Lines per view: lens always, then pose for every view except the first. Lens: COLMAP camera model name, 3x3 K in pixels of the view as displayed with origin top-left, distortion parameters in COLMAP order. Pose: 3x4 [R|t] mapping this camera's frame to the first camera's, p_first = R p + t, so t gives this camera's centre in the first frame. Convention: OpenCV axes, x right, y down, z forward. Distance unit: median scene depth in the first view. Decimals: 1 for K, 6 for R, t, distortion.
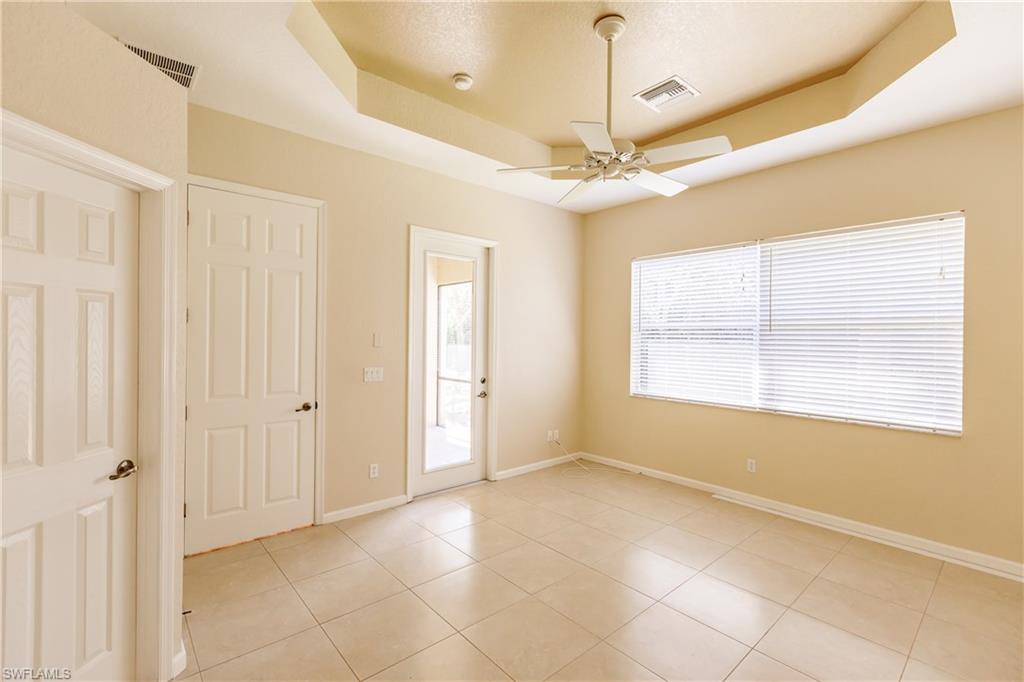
lens RADIAL K [[454.3, 0, 509.0], [0, 454.3, 337.6], [0, 0, 1]] dist [-0.003067, -0.001144]
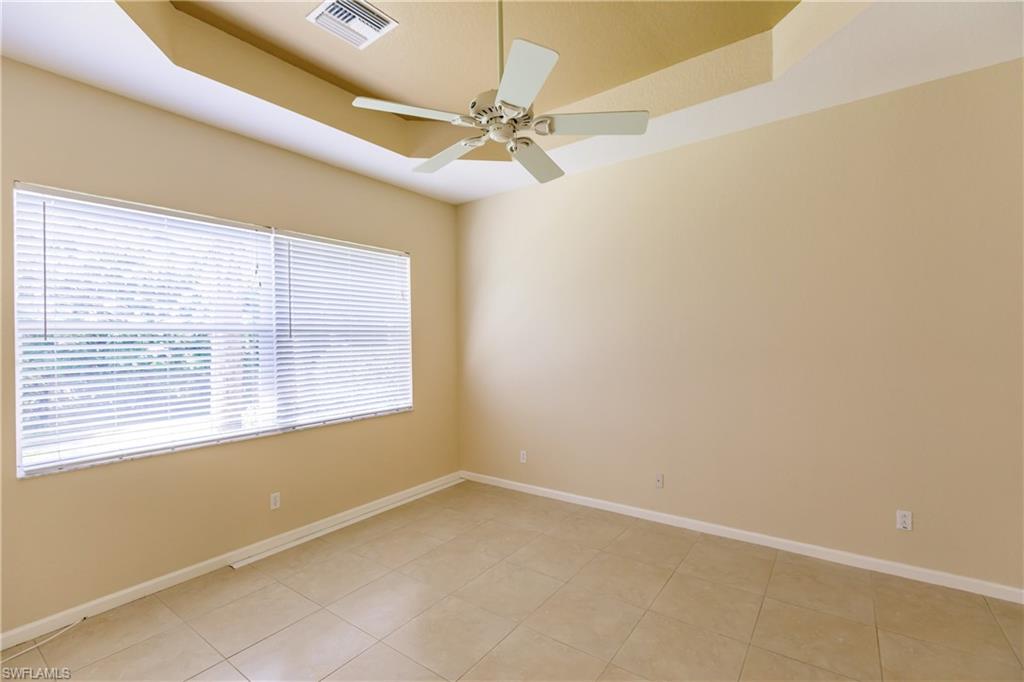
lens RADIAL K [[454.3, 0, 509.0], [0, 454.3, 337.6], [0, 0, 1]] dist [-0.003067, -0.001144]
pose [[-0.224259, 0.000823, 0.974529, -0.387396], [0.020652, 0.999779, 0.003908, -0.008517], [-0.974311, 0.021002, -0.224226, 0.821200]]
